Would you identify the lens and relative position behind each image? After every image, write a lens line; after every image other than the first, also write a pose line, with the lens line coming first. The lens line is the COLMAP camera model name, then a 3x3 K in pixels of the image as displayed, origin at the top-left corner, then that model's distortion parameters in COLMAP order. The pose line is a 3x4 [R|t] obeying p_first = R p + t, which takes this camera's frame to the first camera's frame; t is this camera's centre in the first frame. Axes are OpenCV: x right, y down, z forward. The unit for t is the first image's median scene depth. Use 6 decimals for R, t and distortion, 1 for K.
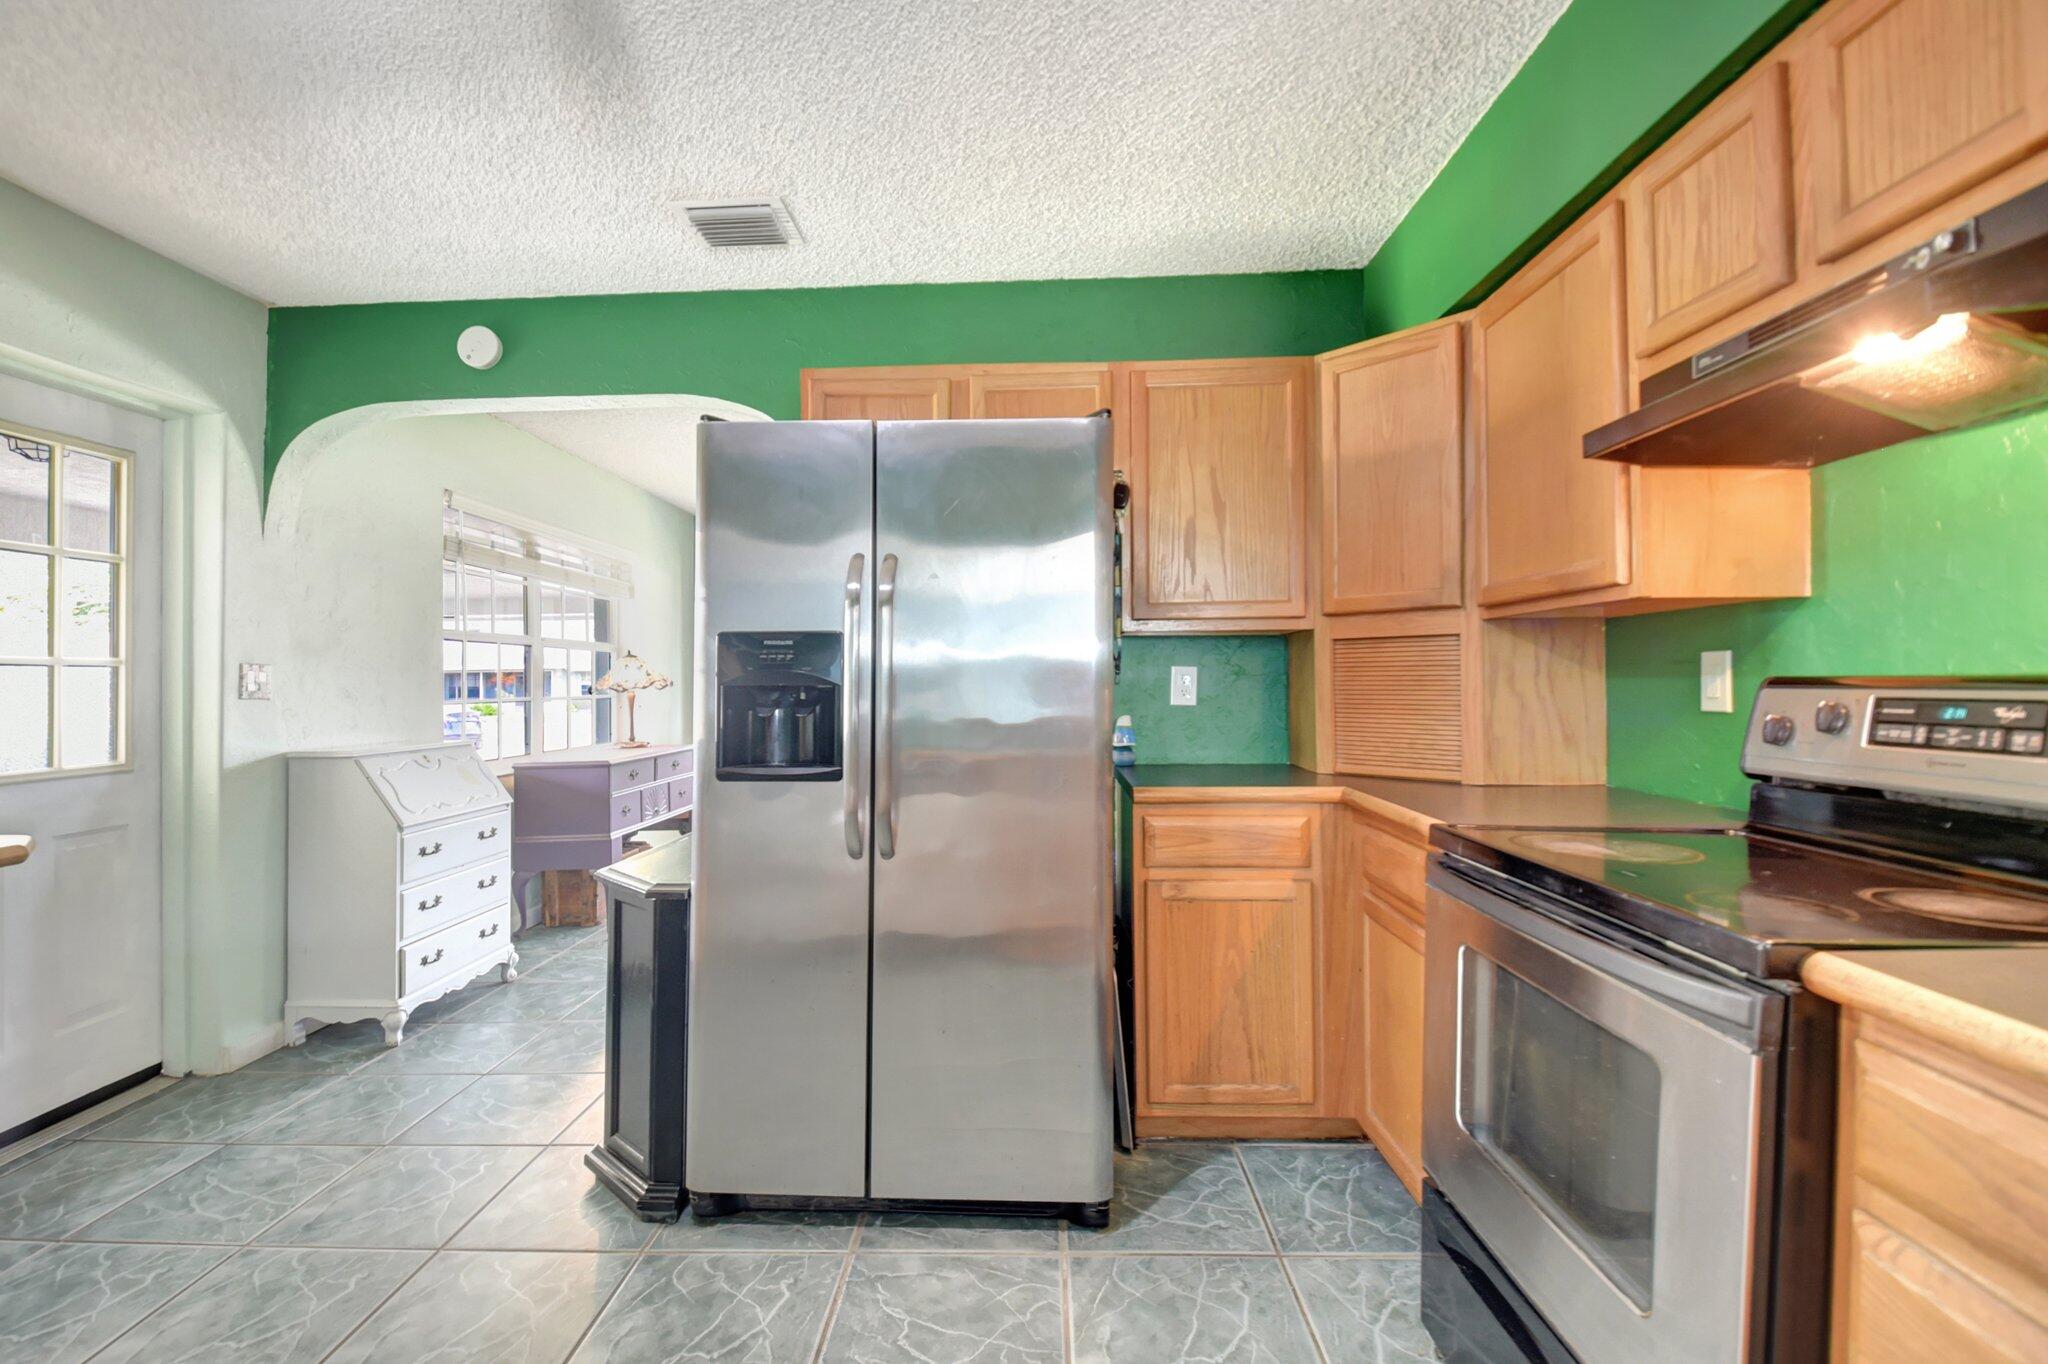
lens RADIAL K [[922.7, 0, 1029.5], [0, 922.7, 672.0], [0, 0, 1]] dist [-0.001359, -0.000084]
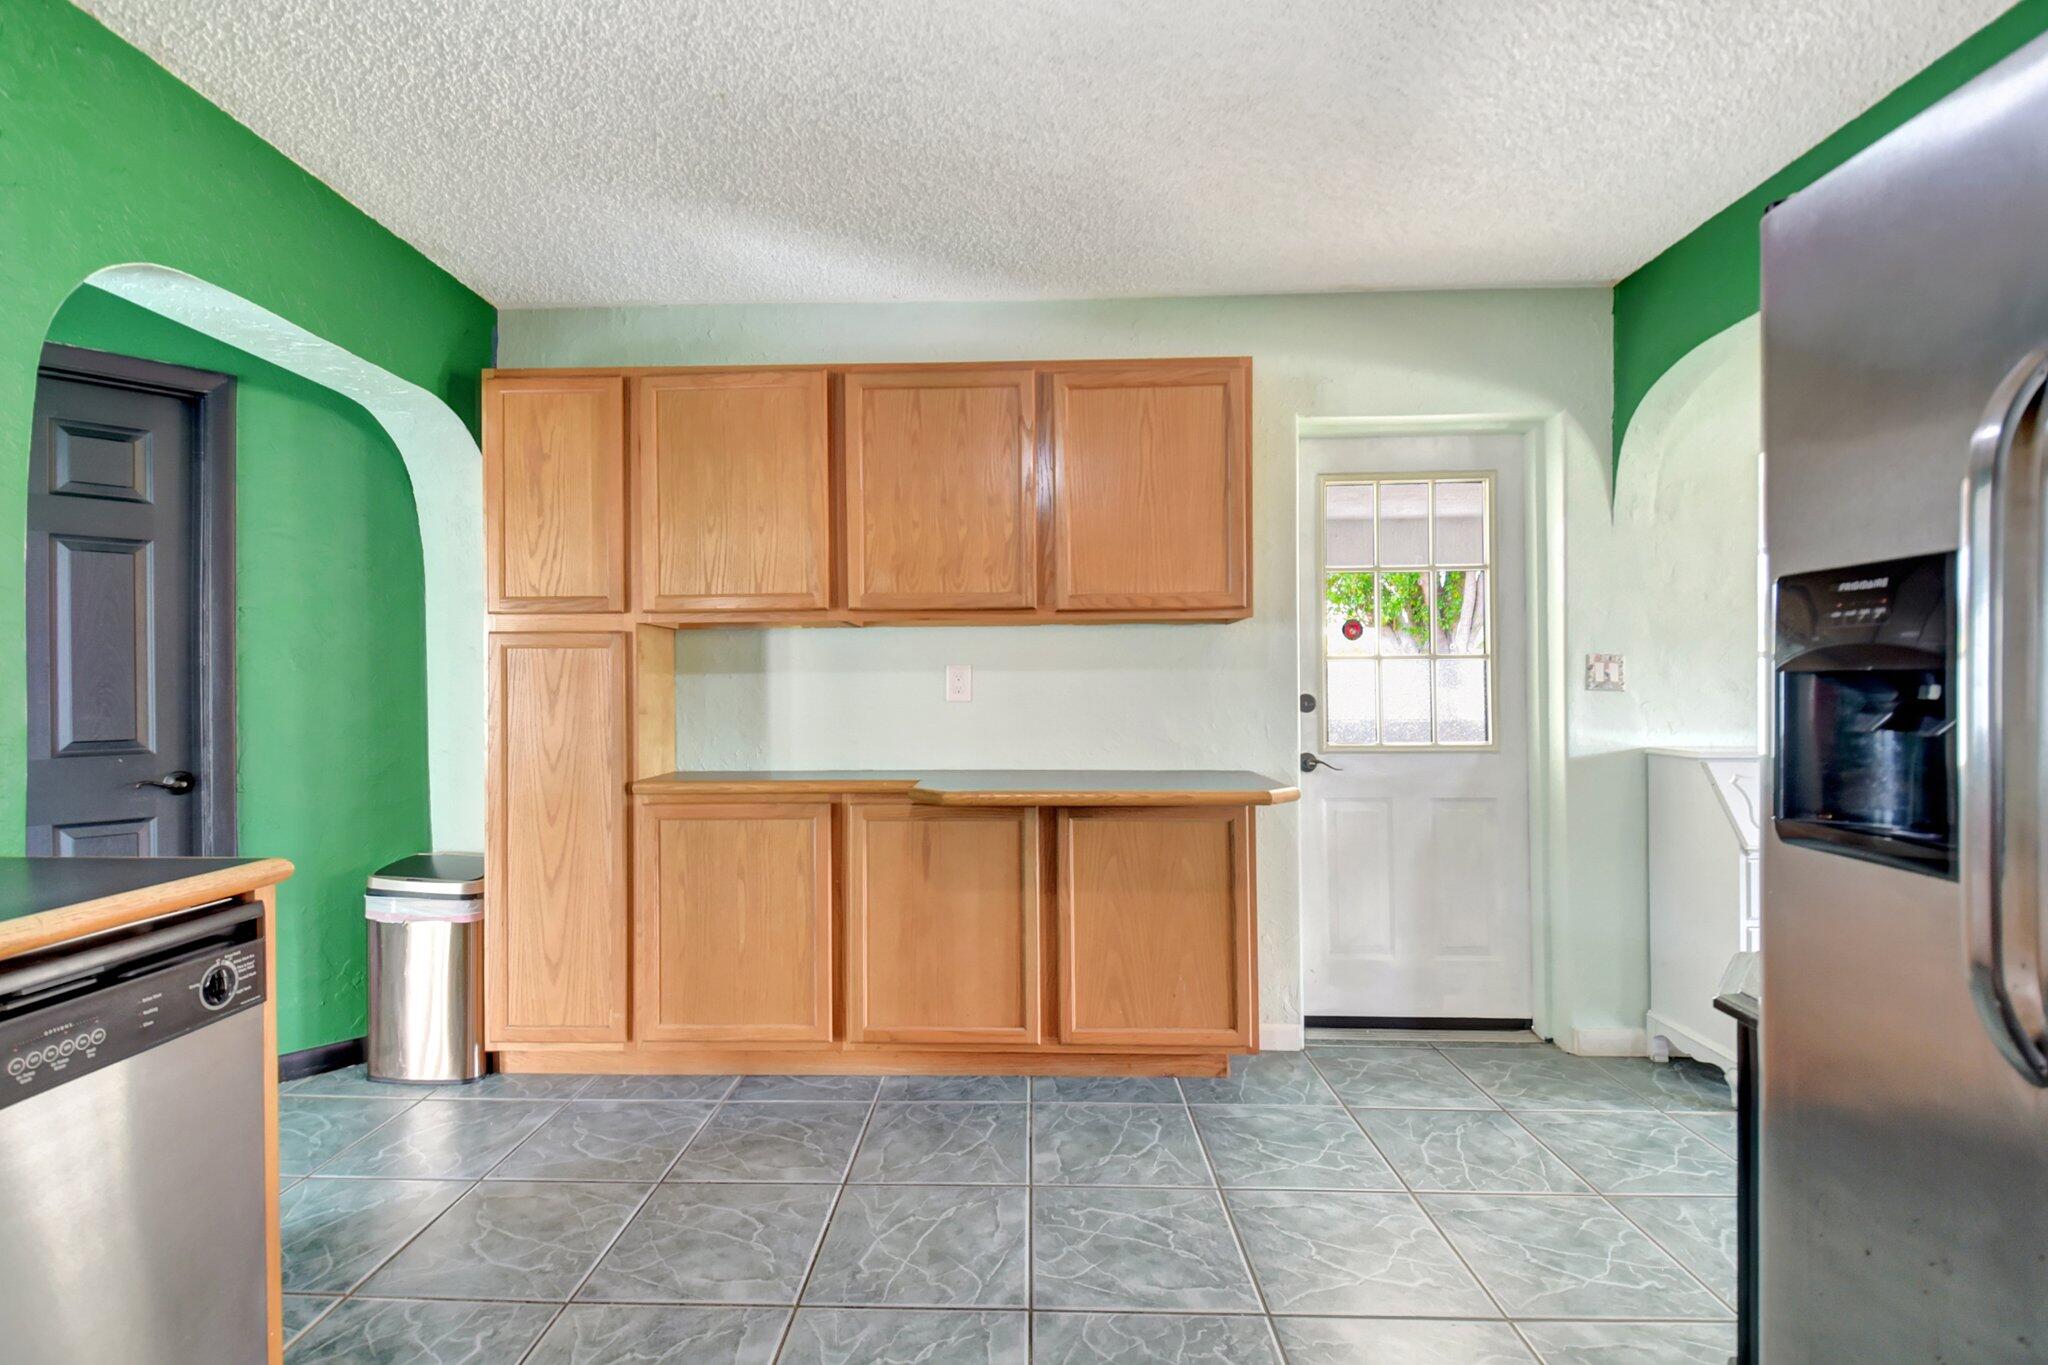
lens RADIAL K [[926.3, 0, 1009.1], [0, 926.3, 683.1], [0, 0, 1]] dist [0.023381, -0.030929]
pose [[-0.033837, 0.004648, -0.999417, 0.213755], [0.010888, 0.999932, 0.004282, 0.012797], [0.999368, -0.010737, -0.033885, 0.483528]]
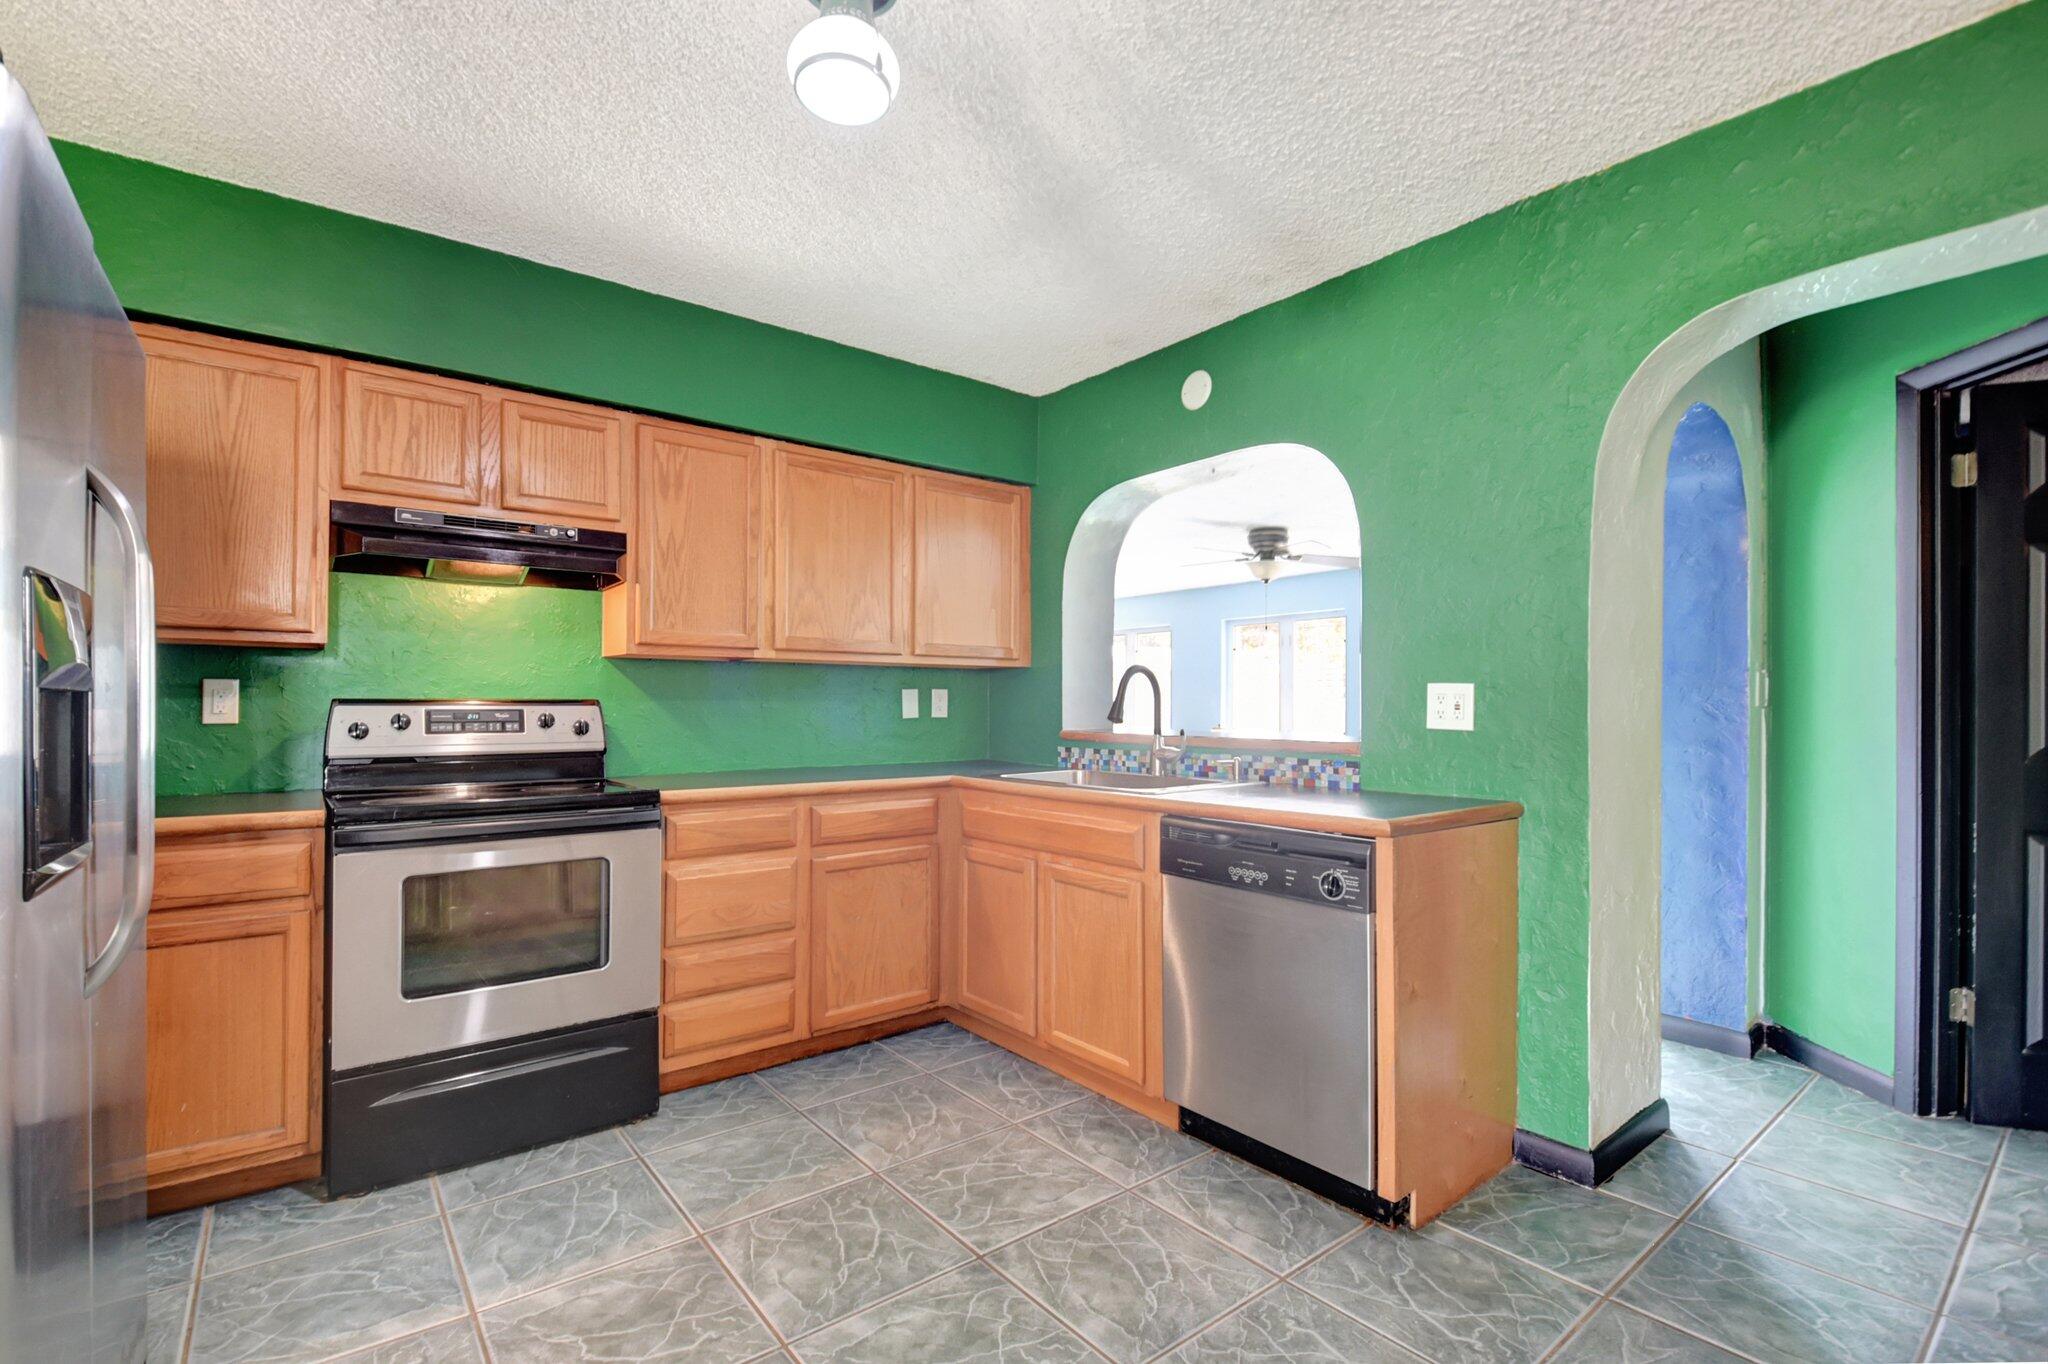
lens RADIAL K [[920.4, 0, 998.4], [0, 920.4, 678.7], [0, 0, 1]] dist [0.018062, -0.030083]
pose [[-0.618015, 0.027971, 0.785669, -0.954032], [-0.005936, 0.999172, -0.040241, 0.022758], [-0.786144, -0.029534, -0.617337, 0.869882]]
